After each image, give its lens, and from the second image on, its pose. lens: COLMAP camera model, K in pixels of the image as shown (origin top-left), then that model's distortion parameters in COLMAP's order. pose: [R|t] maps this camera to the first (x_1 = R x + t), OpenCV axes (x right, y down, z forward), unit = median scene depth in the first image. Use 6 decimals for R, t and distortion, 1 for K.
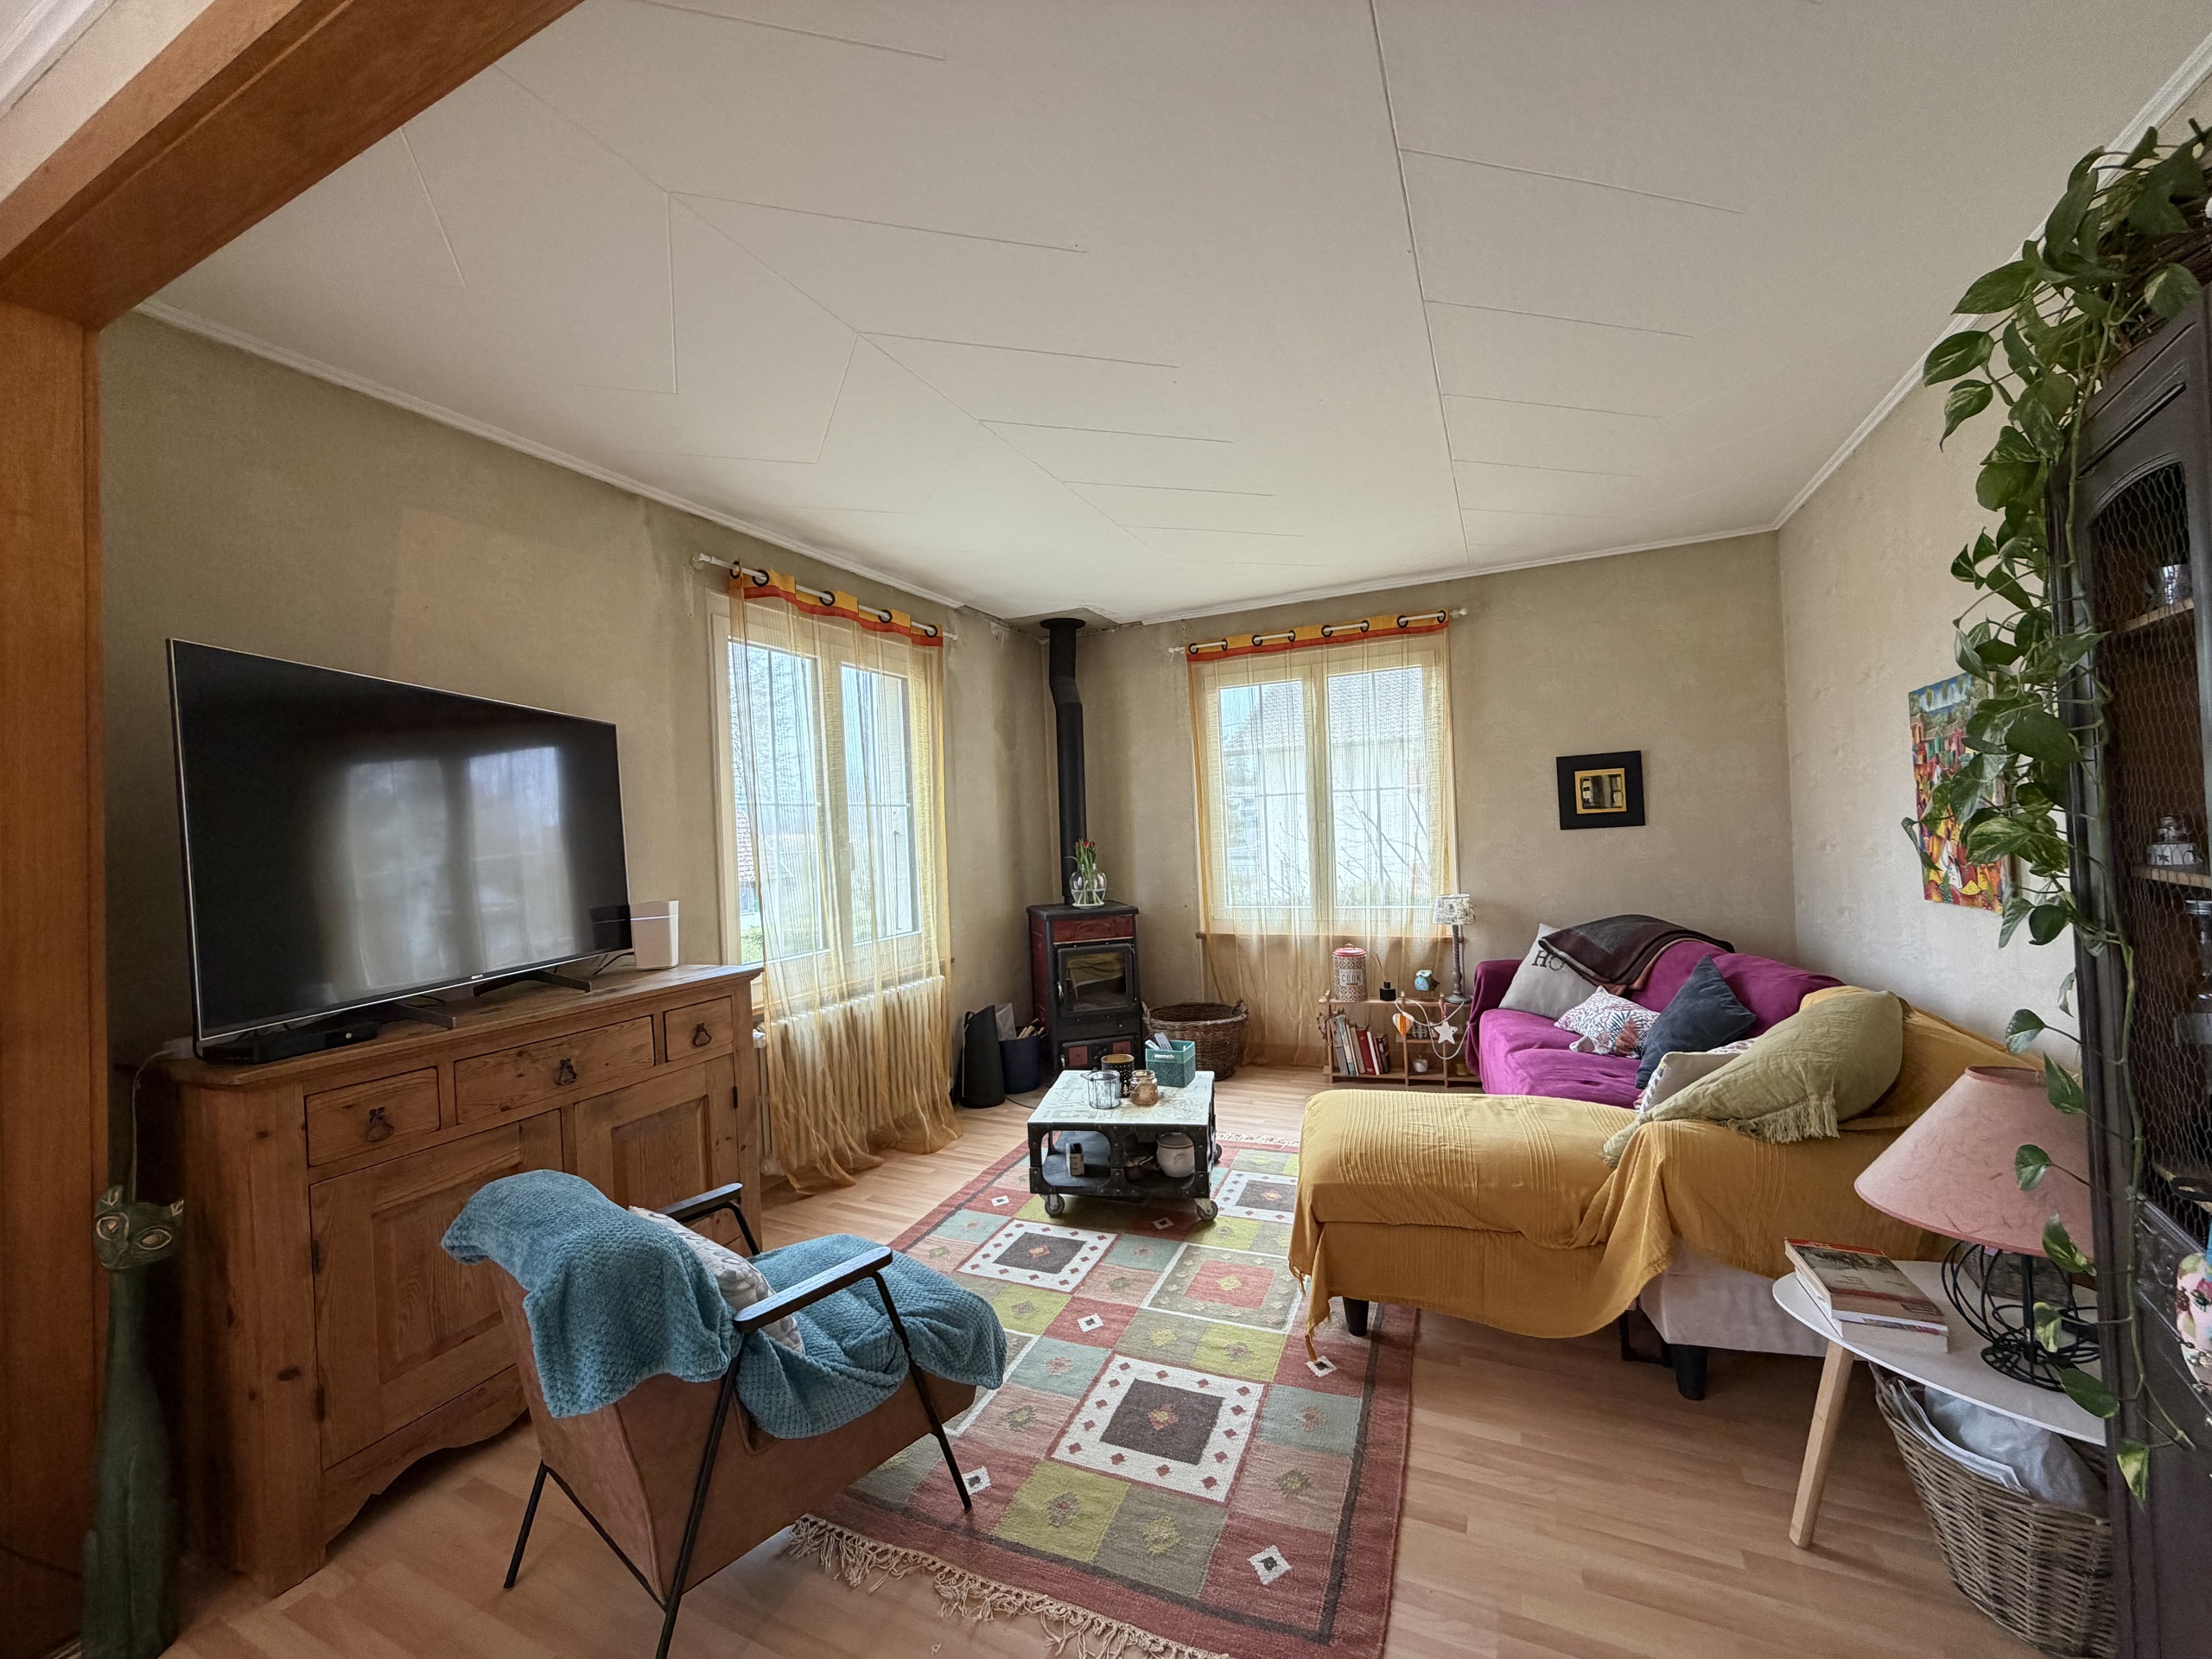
lens RADIAL K [[881.2, 0, 1103.7], [0, 881.2, 828.1], [0, 0, 1]] dist [-0.000563, 0.000094]
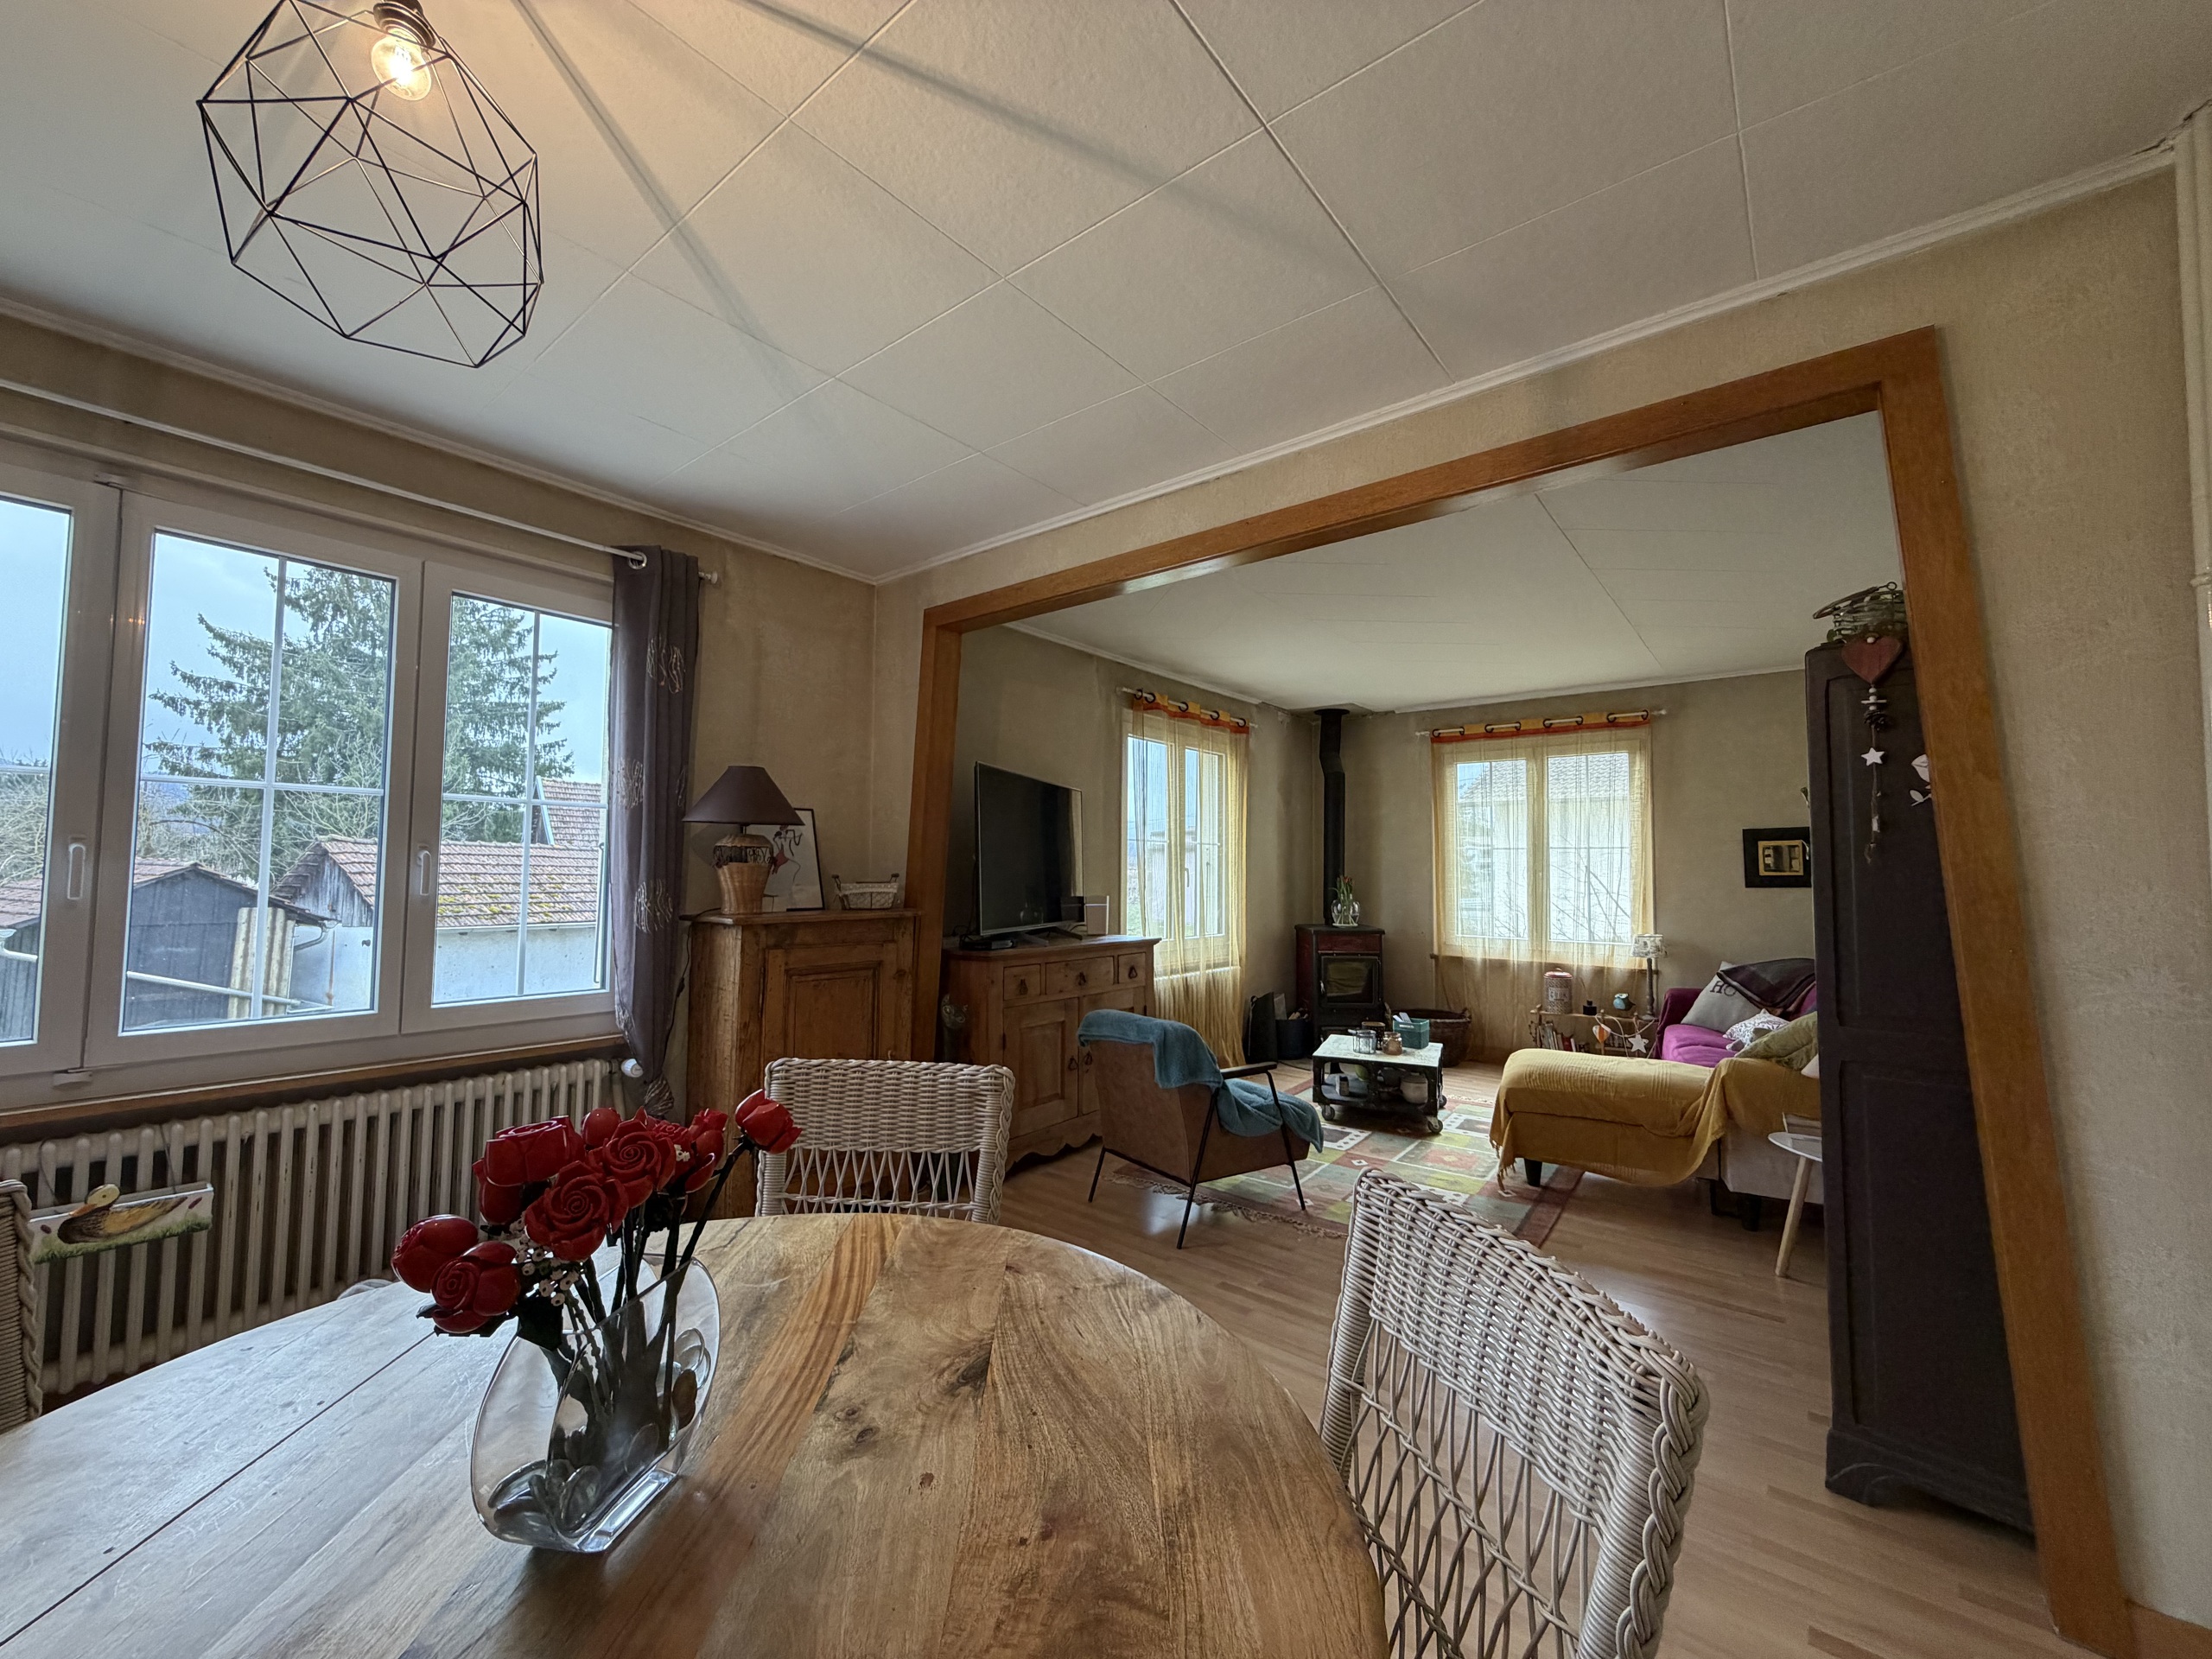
lens RADIAL K [[881.2, 0, 1103.7], [0, 881.2, 828.1], [0, 0, 1]] dist [-0.000563, 0.000094]
pose [[0.968841, 0.039907, -0.244446, -0.060365], [-0.050922, 0.997944, -0.038907, 0.013205], [0.242391, 0.050142, 0.968882, -0.446989]]
